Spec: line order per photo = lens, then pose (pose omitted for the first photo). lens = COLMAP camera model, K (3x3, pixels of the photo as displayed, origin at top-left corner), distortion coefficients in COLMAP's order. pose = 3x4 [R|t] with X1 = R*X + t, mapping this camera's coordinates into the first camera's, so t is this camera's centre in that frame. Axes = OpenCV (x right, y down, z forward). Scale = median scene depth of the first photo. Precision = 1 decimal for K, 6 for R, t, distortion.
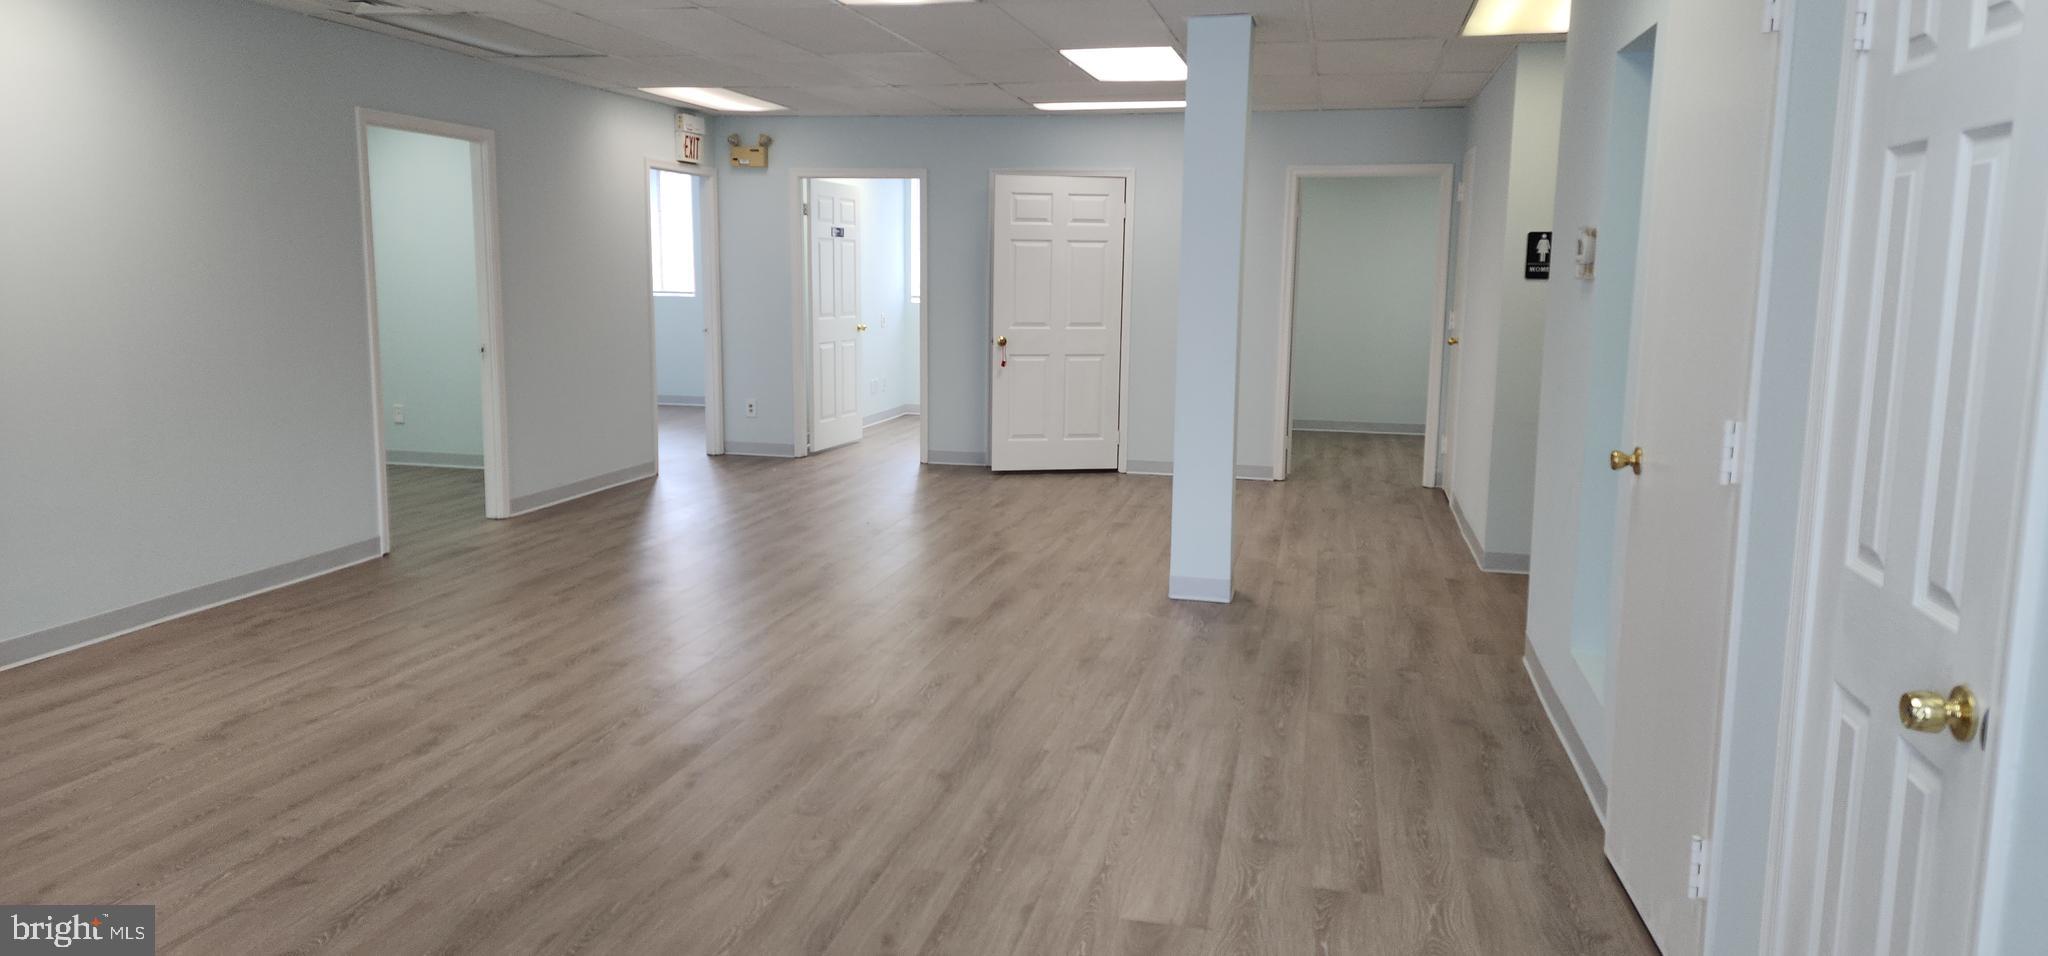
lens RADIAL K [[1341.6, 0, 1016.5], [0, 1341.6, 467.1], [0, 0, 1]] dist [0.094340, -0.084229]
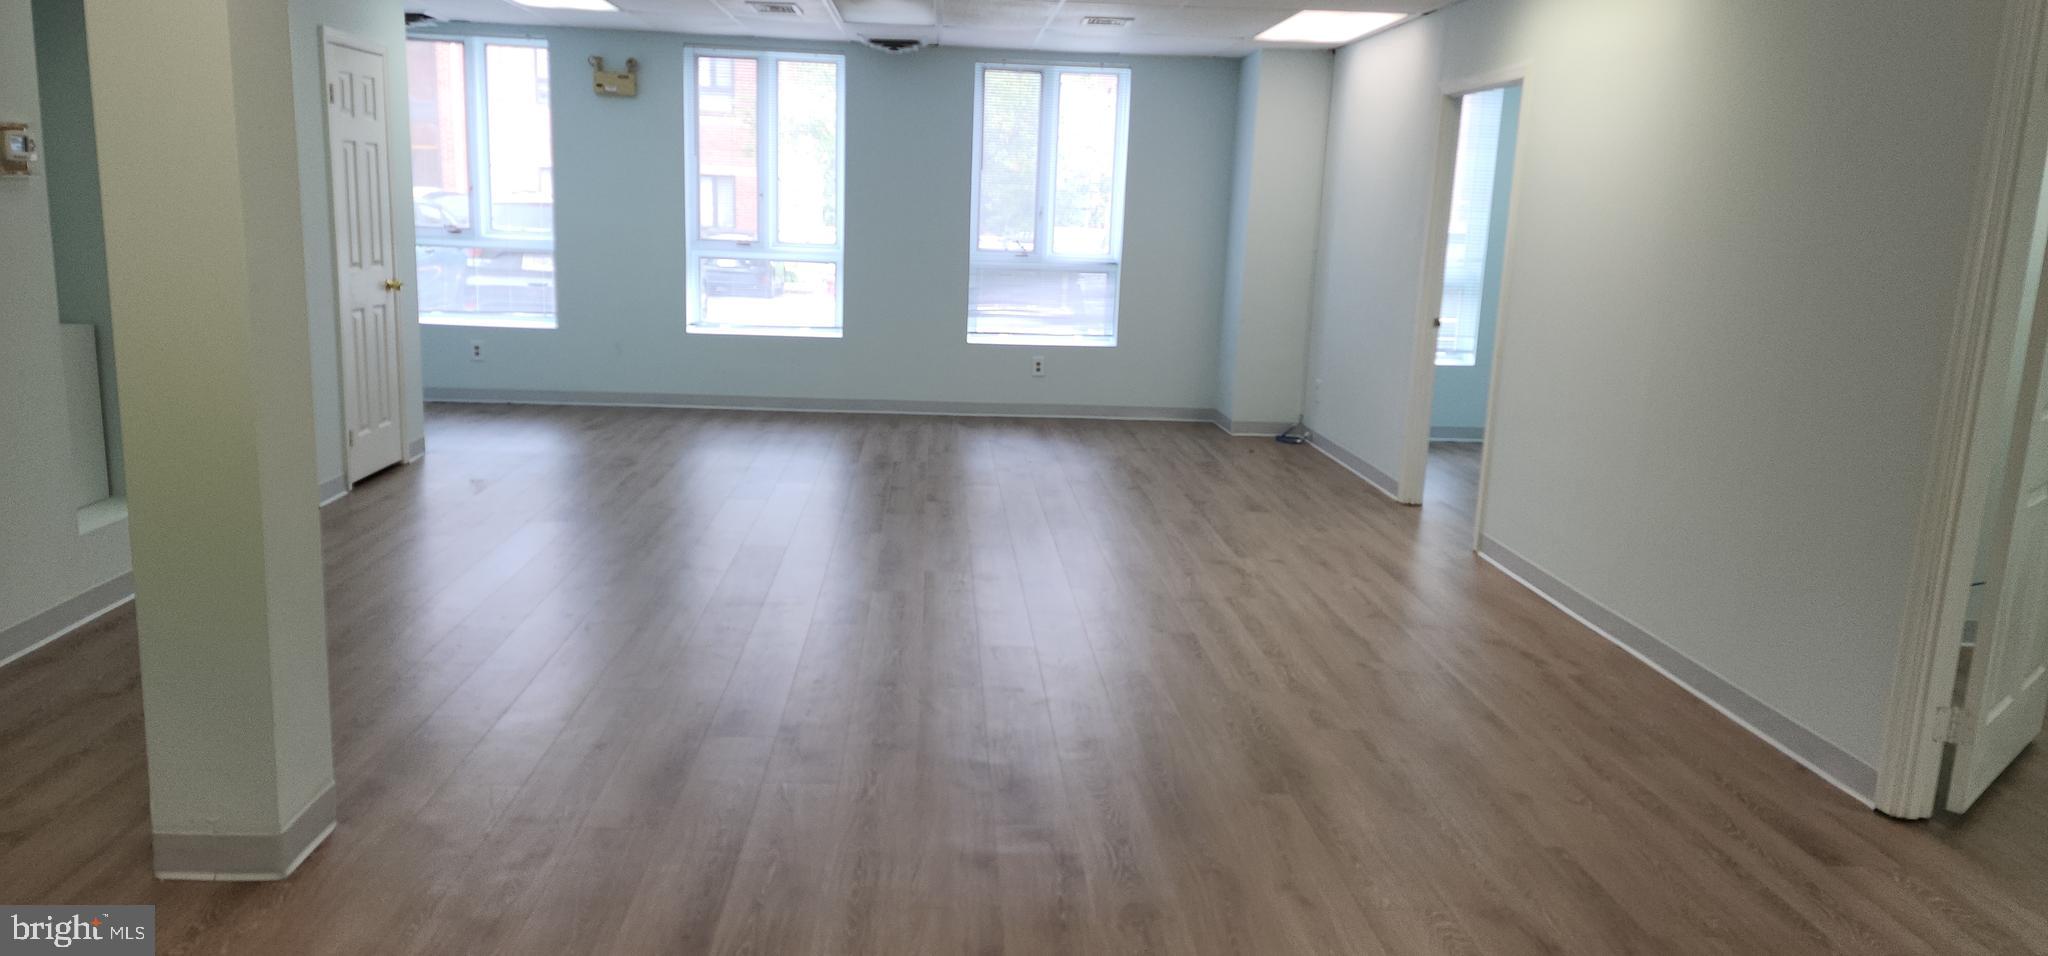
lens RADIAL K [[1341.6, 0, 1016.5], [0, 1341.6, 467.1], [0, 0, 1]] dist [0.094340, -0.084229]
pose [[-0.958533, 0.009479, -0.284825, 0.014009], [-0.087405, 0.941501, 0.325478, -0.275177], [0.271249, 0.336877, -0.901631, 1.791623]]
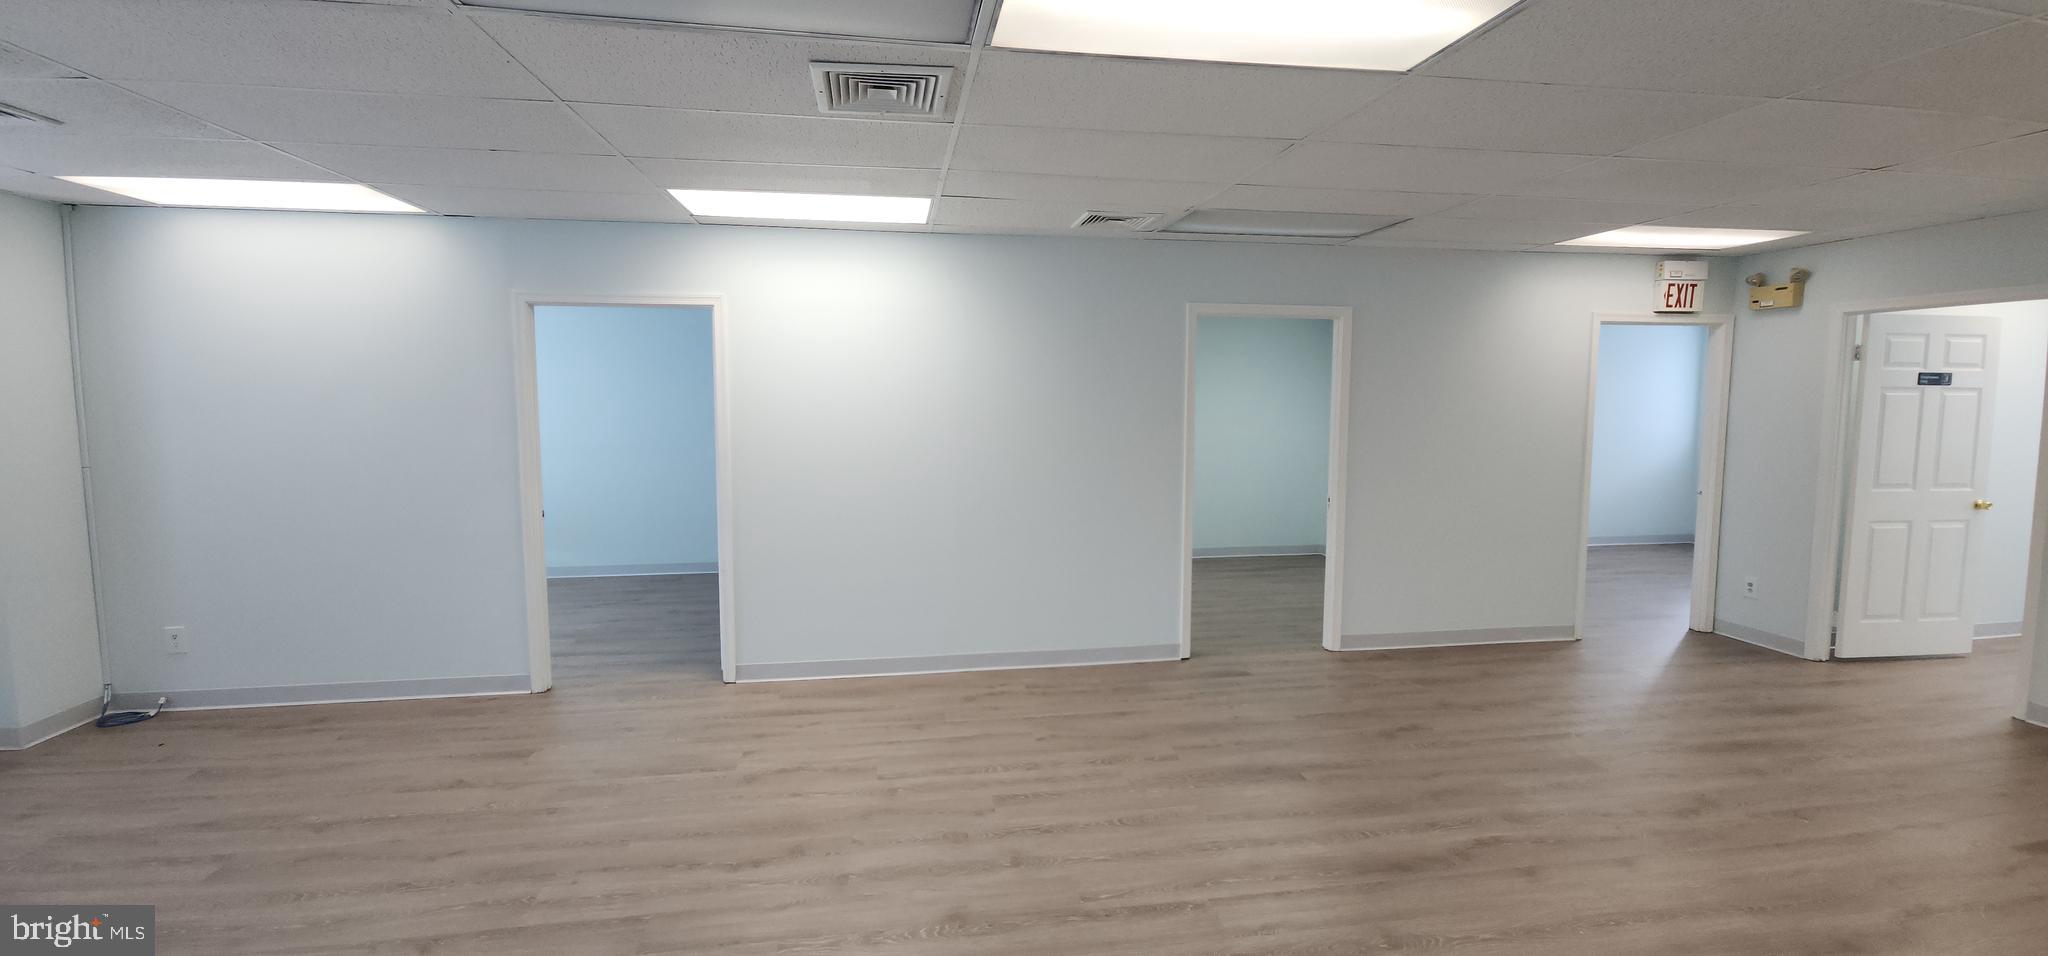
lens RADIAL K [[829.2, 0, 1014.6], [0, 829.2, 467.6], [0, 0, 1]] dist [0.000598, -0.000416]
pose [[0.380440, 0.064500, -0.922554, 0.214867], [-0.132996, 0.991011, 0.014442, -0.130591], [0.915193, 0.117201, 0.385598, 0.731357]]
